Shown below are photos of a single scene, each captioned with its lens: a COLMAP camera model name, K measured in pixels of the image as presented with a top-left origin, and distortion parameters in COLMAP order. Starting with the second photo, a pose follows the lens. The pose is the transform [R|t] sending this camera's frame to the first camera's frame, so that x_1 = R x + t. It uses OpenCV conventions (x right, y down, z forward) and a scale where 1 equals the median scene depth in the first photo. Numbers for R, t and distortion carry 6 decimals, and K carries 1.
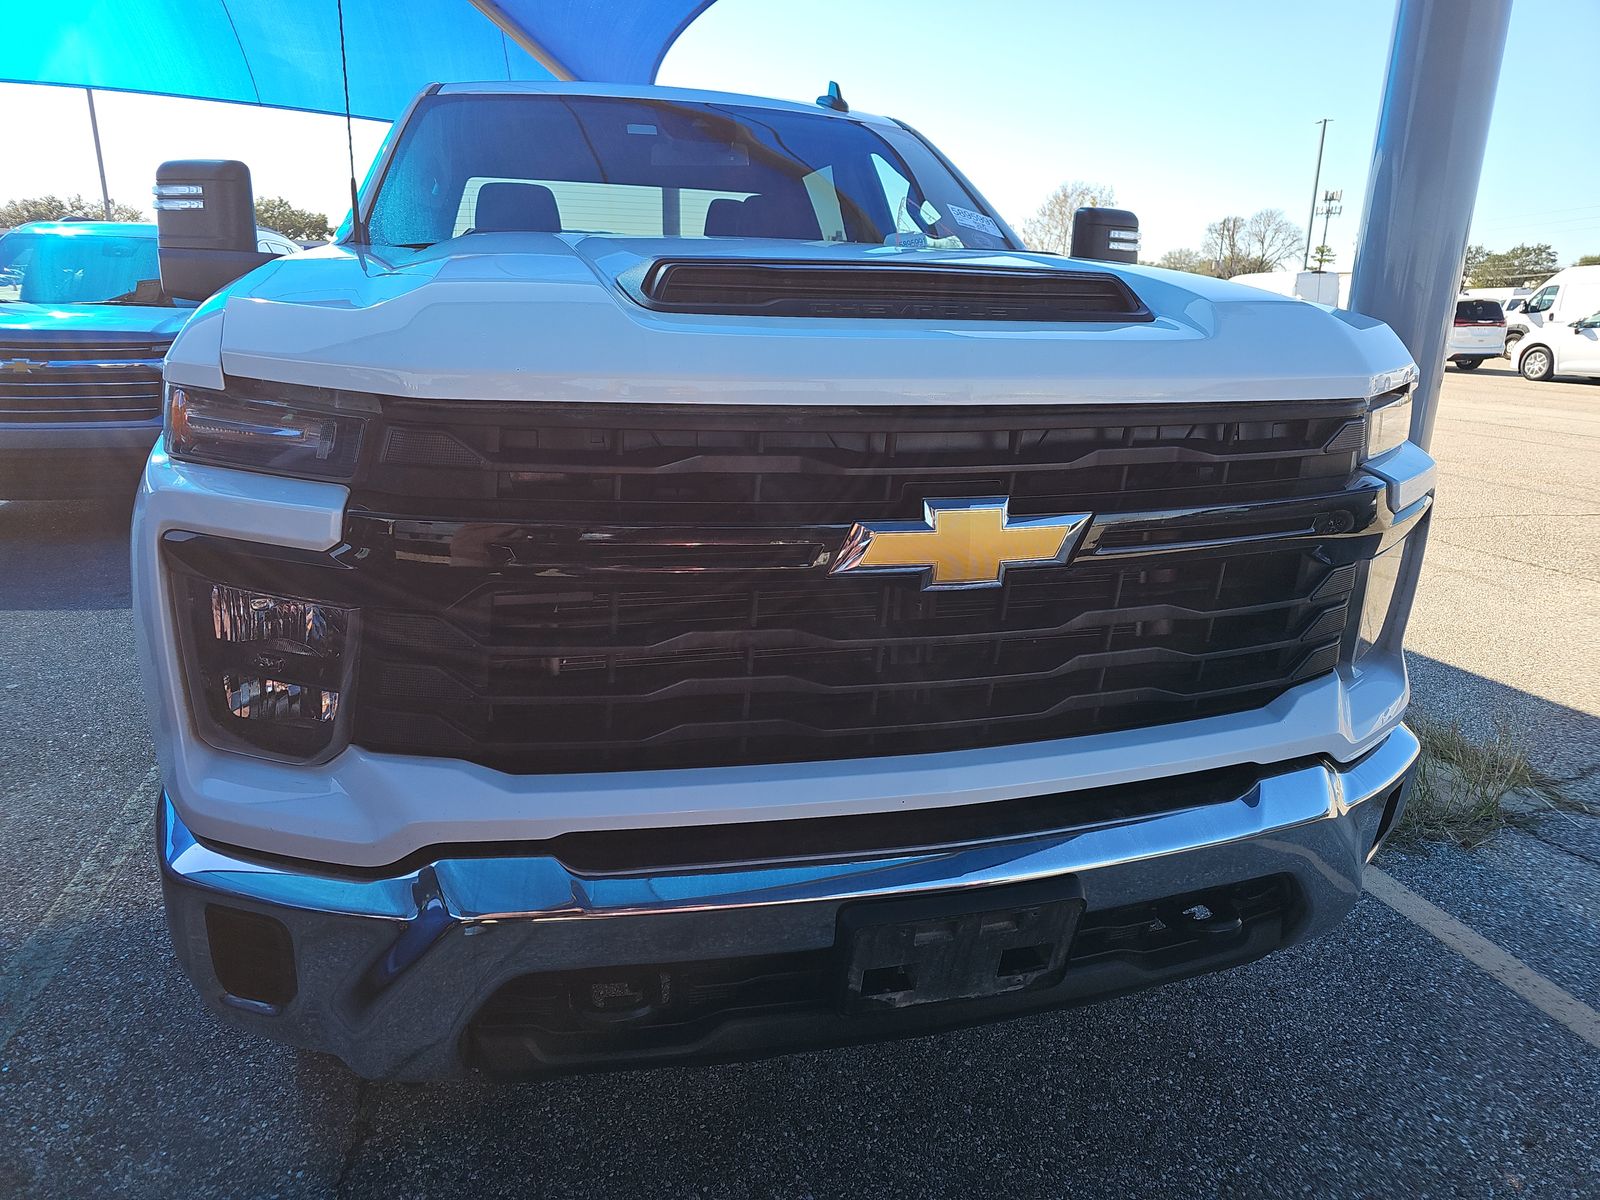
lens RADIAL K [[1067.8, 0, 806.3], [0, 1067.8, 596.9], [0, 0, 1]] dist [0.045817, -0.105121]
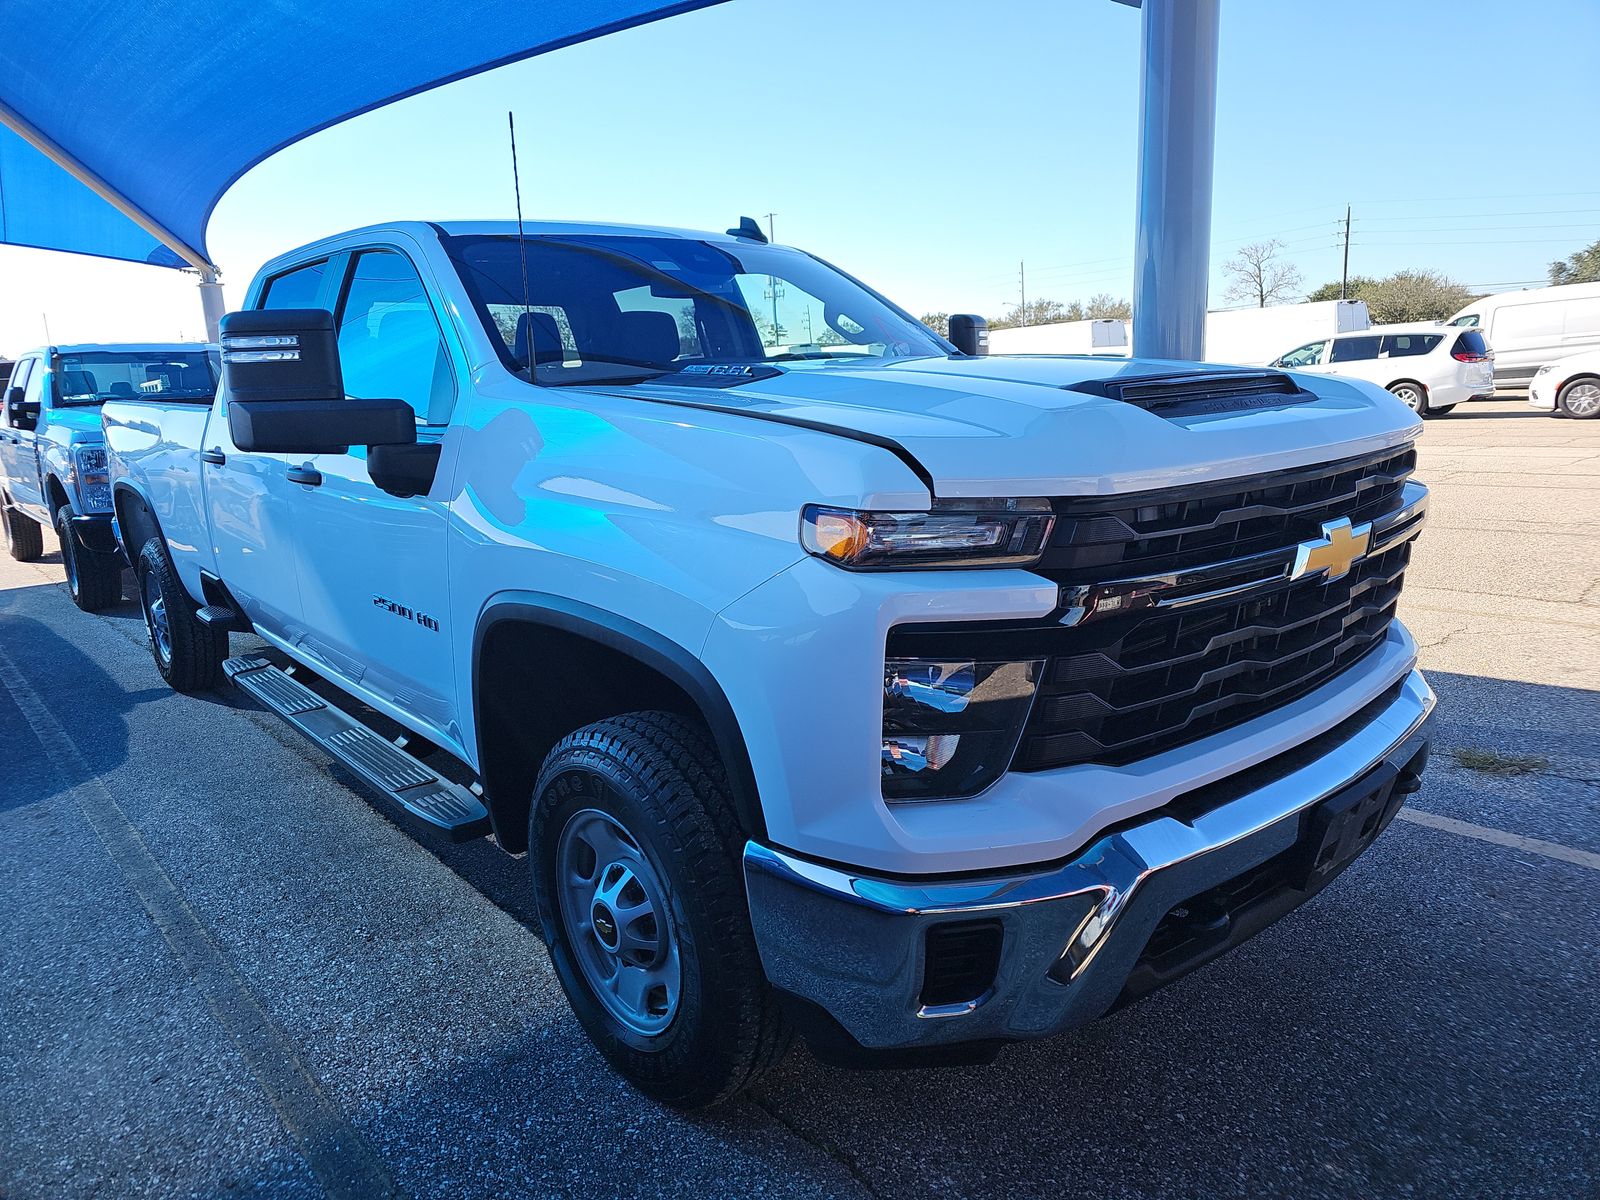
lens RADIAL K [[1058.9, 0, 800.0], [0, 1058.9, 600.0], [0, 0, 1]] dist [0.036318, -0.031697]
pose [[0.976126, -0.106409, 0.189355, -0.308216], [0.123237, 0.989195, -0.079406, 0.011187], [-0.178859, 0.100846, 0.978693, -0.081764]]
